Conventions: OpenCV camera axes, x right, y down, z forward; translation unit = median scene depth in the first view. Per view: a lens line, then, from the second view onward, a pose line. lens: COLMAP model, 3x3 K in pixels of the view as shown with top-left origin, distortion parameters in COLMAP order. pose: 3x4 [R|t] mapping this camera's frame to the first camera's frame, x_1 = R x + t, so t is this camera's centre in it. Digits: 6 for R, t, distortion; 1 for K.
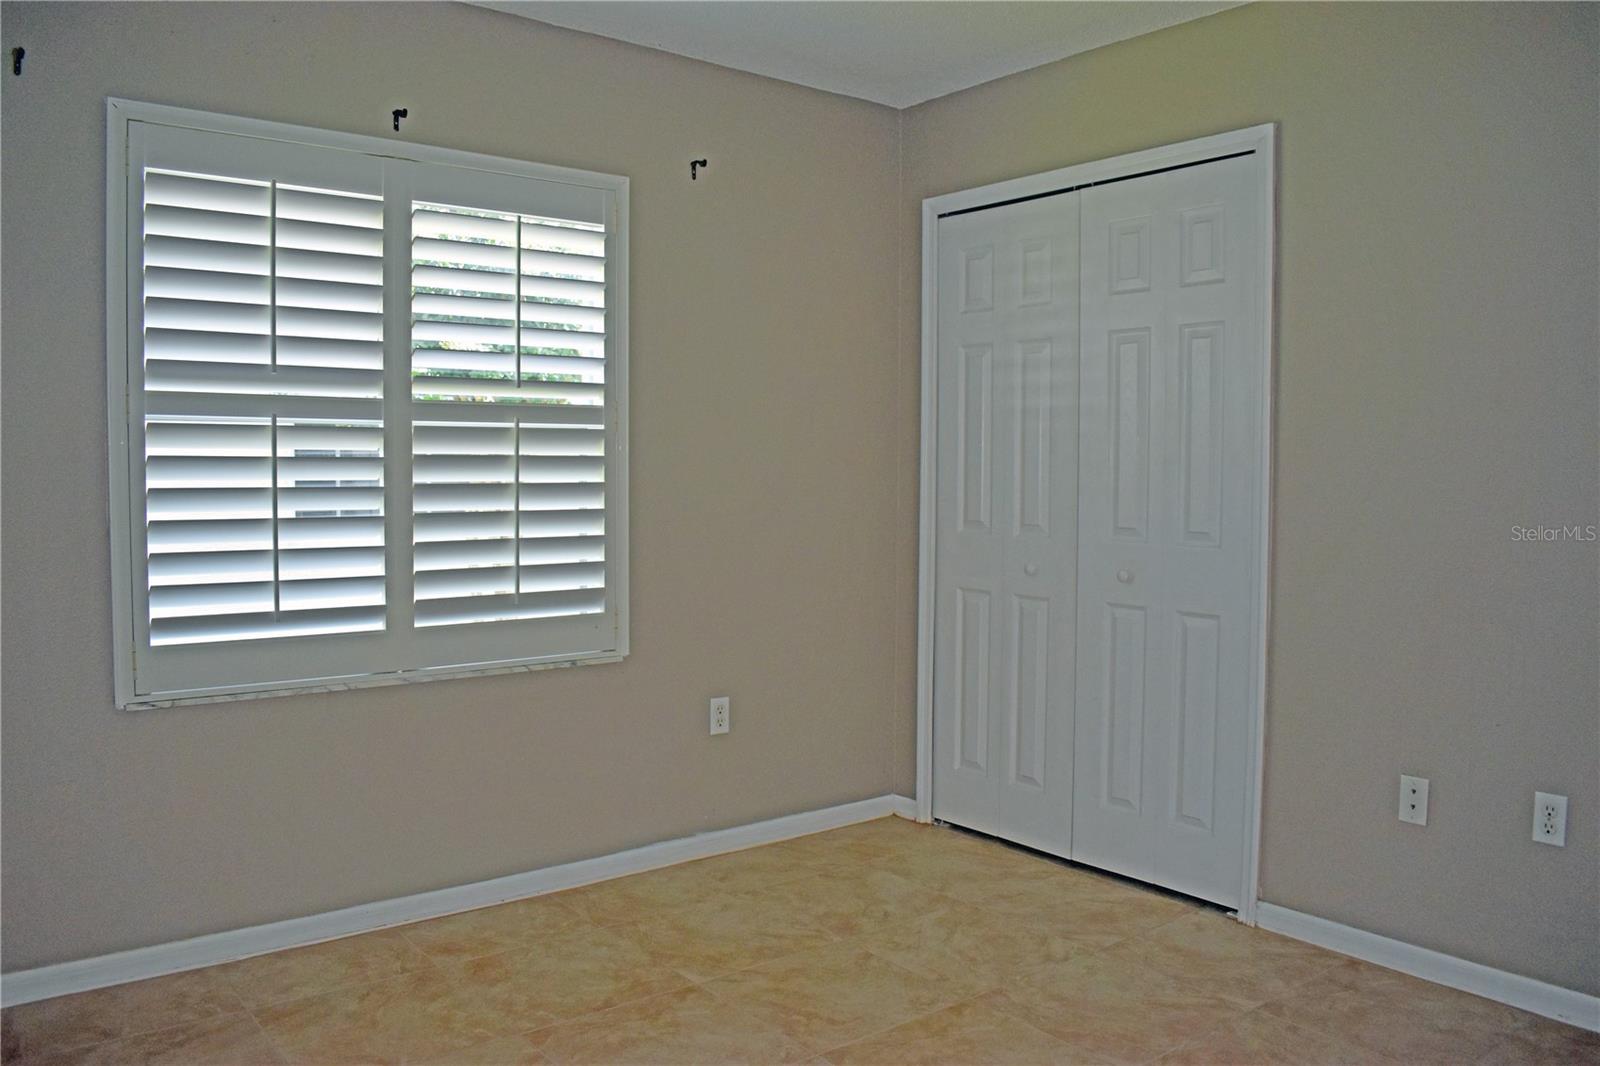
lens RADIAL K [[1243.4, 0, 800.0], [0, 1243.4, 533.0], [0, 0, 1]] dist [-0.096869, 0.015207]
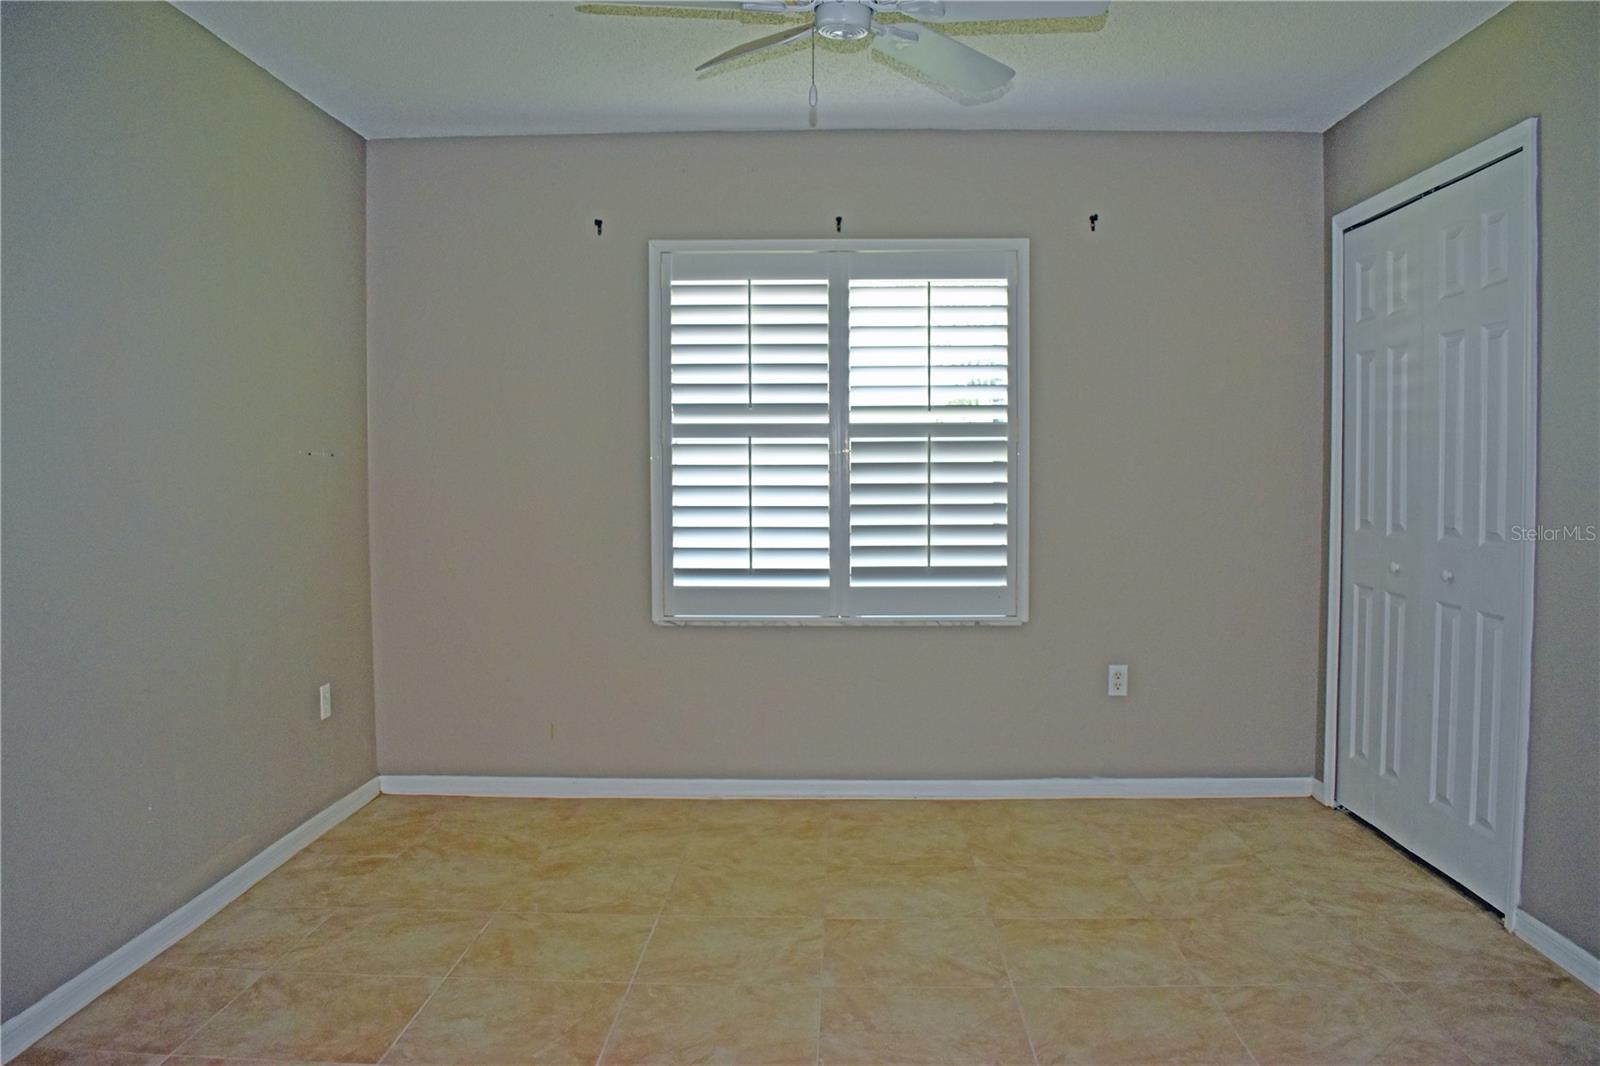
lens RADIAL K [[1243.4, 0, 800.0], [0, 1243.4, 533.0], [0, 0, 1]] dist [-0.096869, 0.015207]
pose [[0.767040, 0.026248, -0.641063, 0.540427], [-0.027081, 0.999597, 0.008525, 0.006300], [0.641028, 0.010821, 0.767441, -0.115809]]
